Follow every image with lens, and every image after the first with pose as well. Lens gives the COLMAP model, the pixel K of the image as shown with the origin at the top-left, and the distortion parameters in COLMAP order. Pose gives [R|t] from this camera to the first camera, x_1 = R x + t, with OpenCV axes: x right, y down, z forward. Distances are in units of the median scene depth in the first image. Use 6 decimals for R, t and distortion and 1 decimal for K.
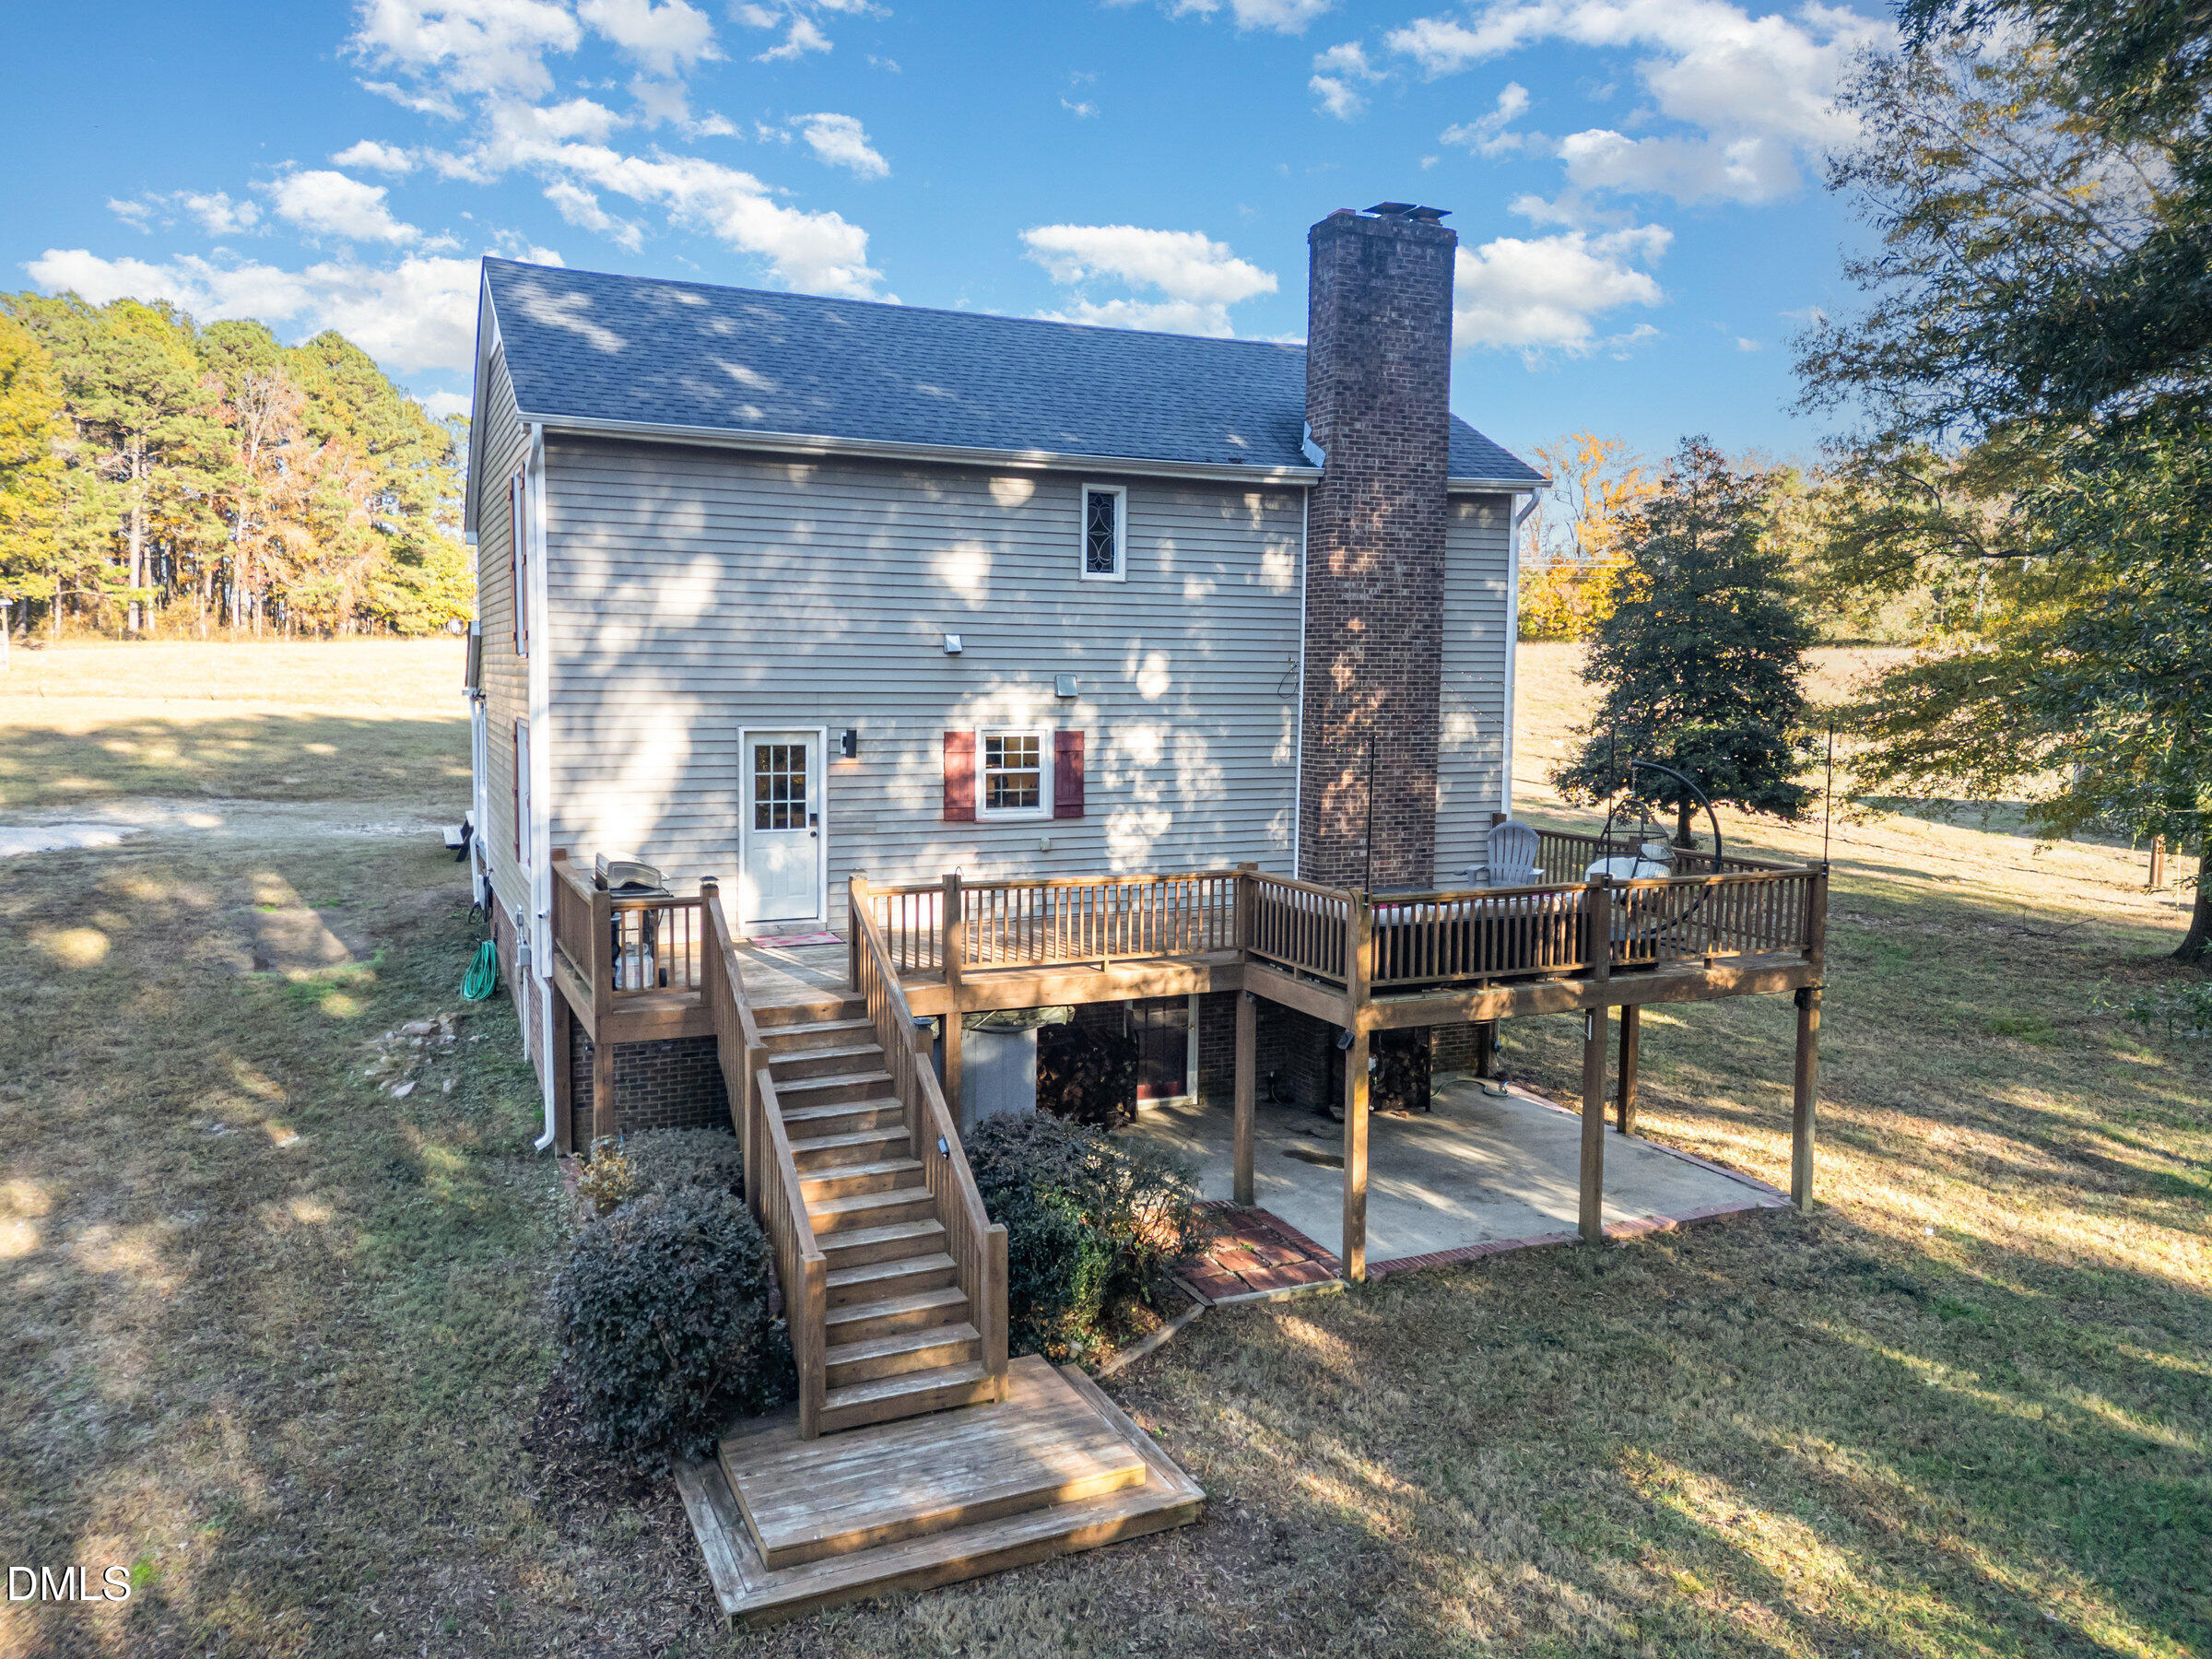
lens RADIAL K [[1563.6, 0, 1106.0], [0, 1563.6, 829.5], [0, 0, 1]] dist [0.070245, -0.066774]
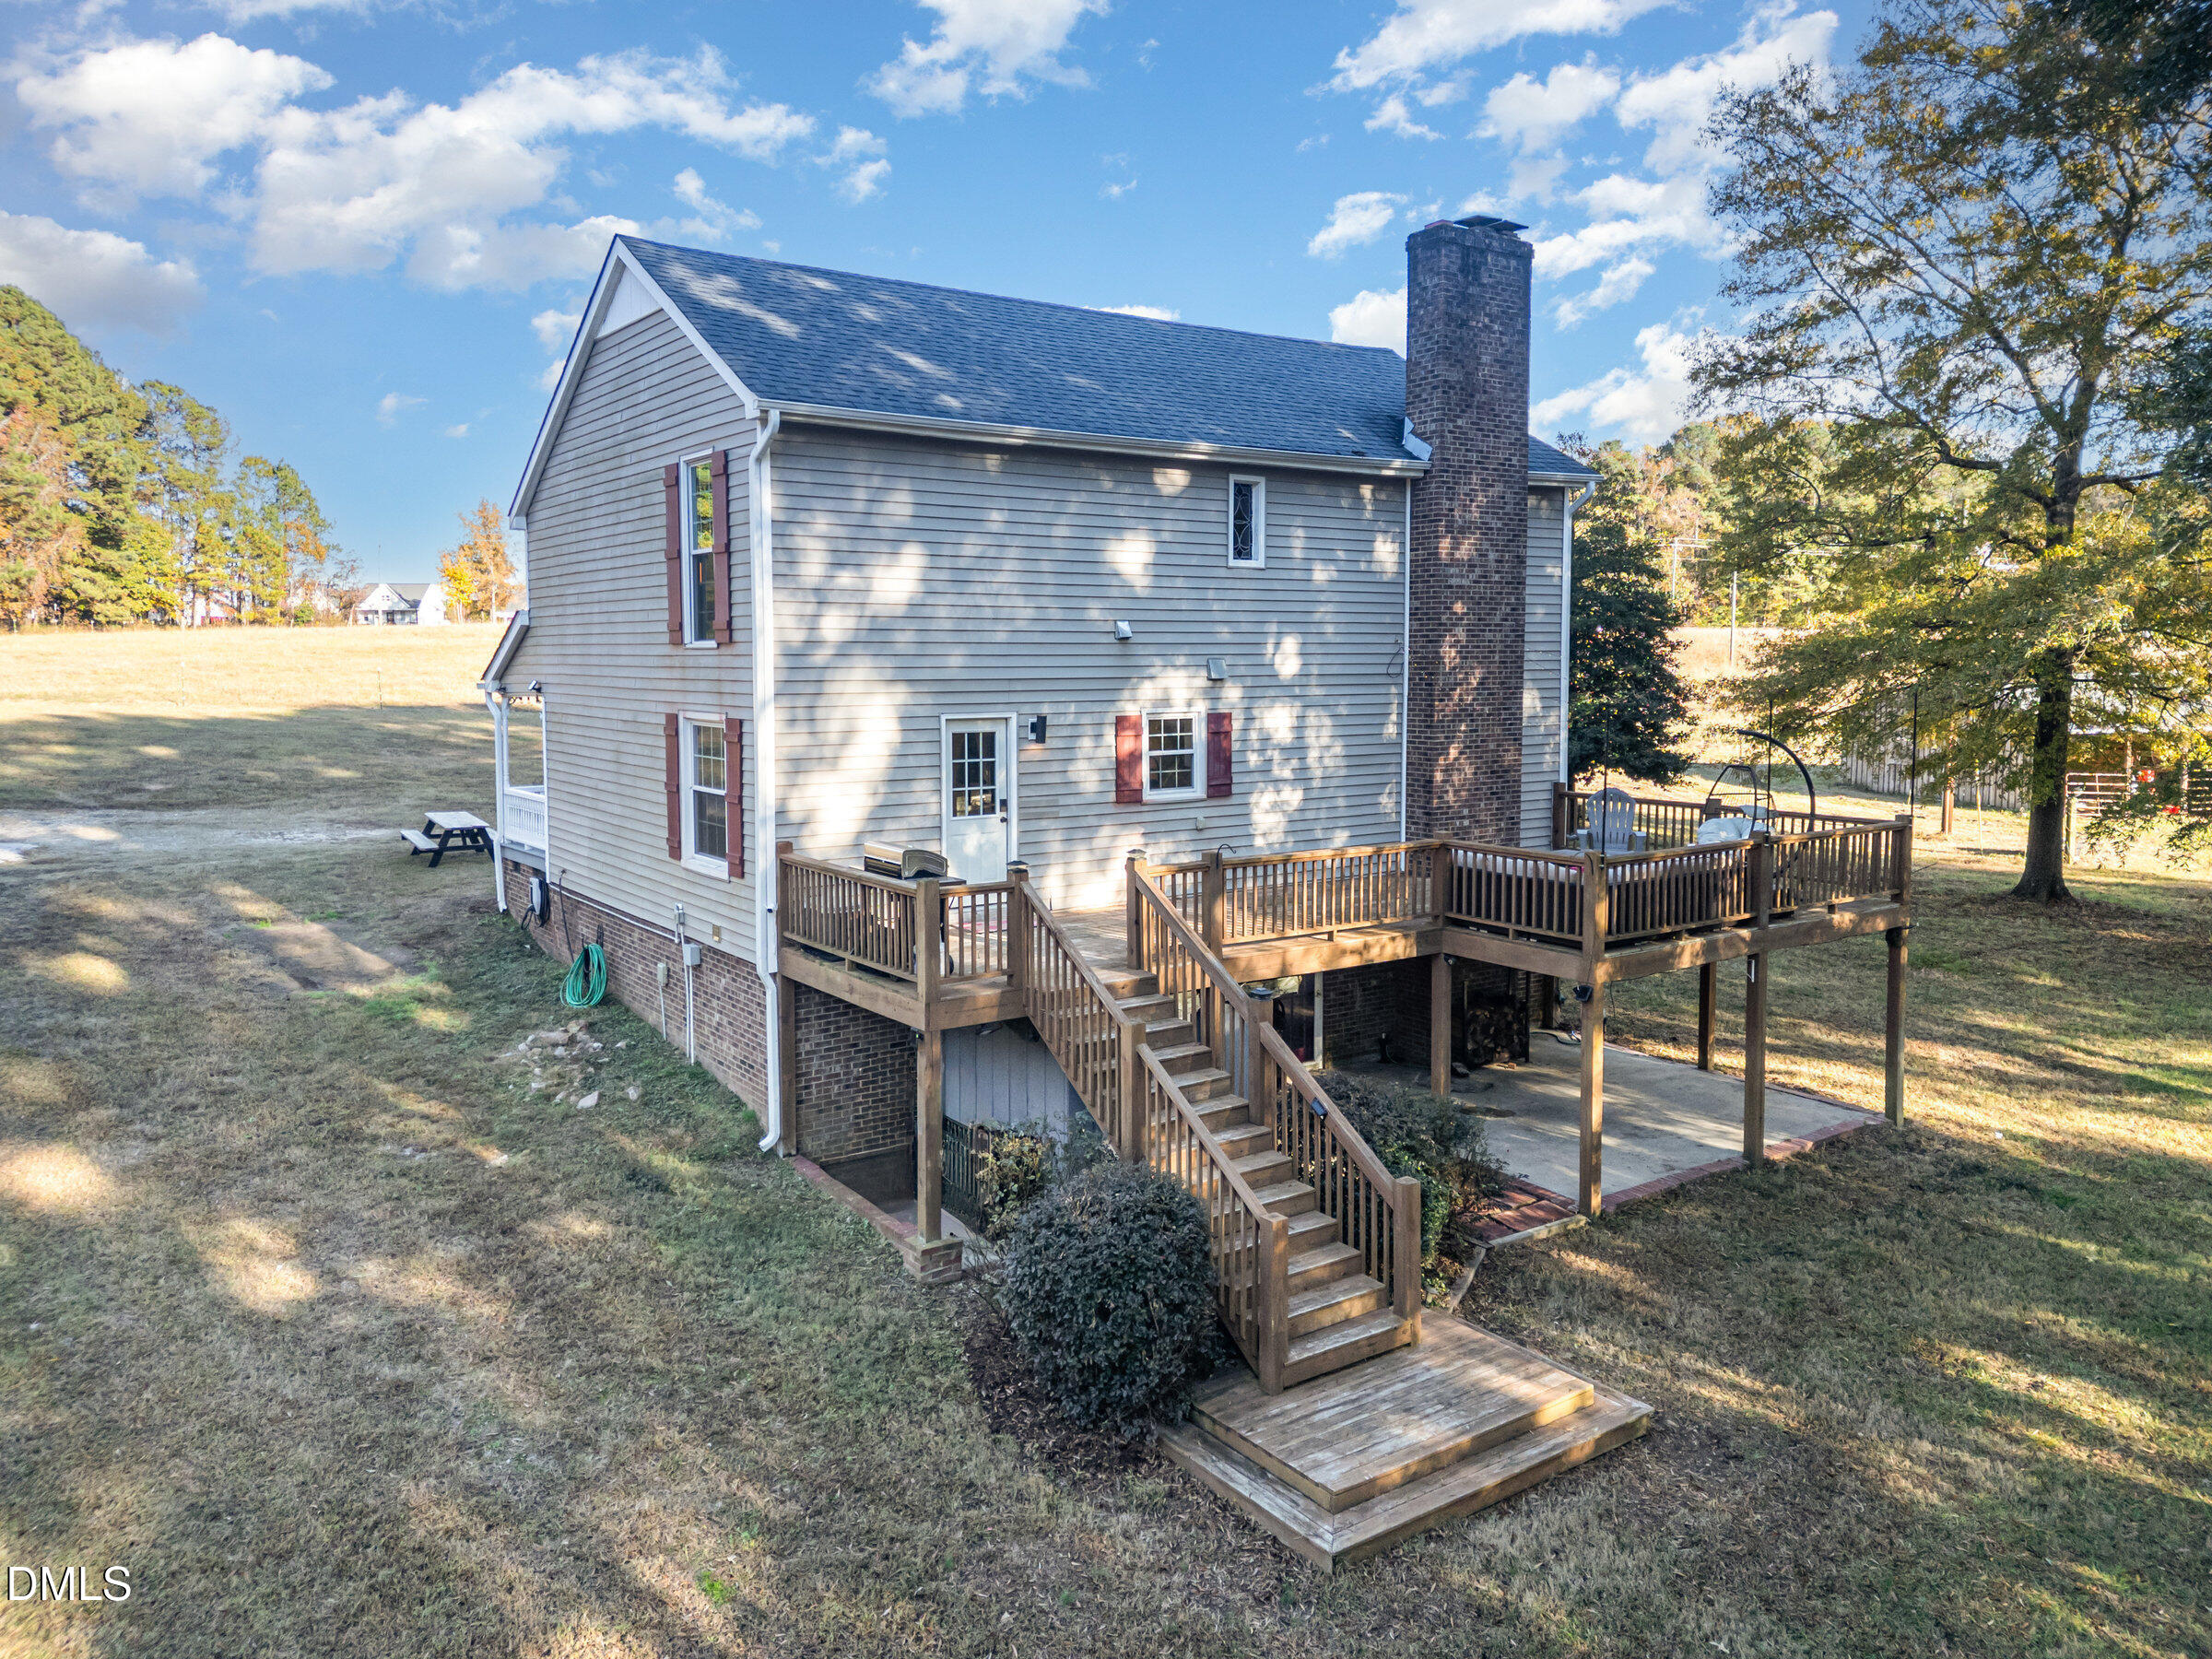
lens RADIAL K [[1575.9, 0, 1107.7], [0, 1575.9, 797.6], [0, 0, 1]] dist [0.063151, -0.056035]
pose [[0.980158, -0.029388, 0.196025, -0.323610], [0.031469, 0.999477, -0.007510, -0.001463], [-0.195702, 0.013529, 0.980570, -0.006412]]
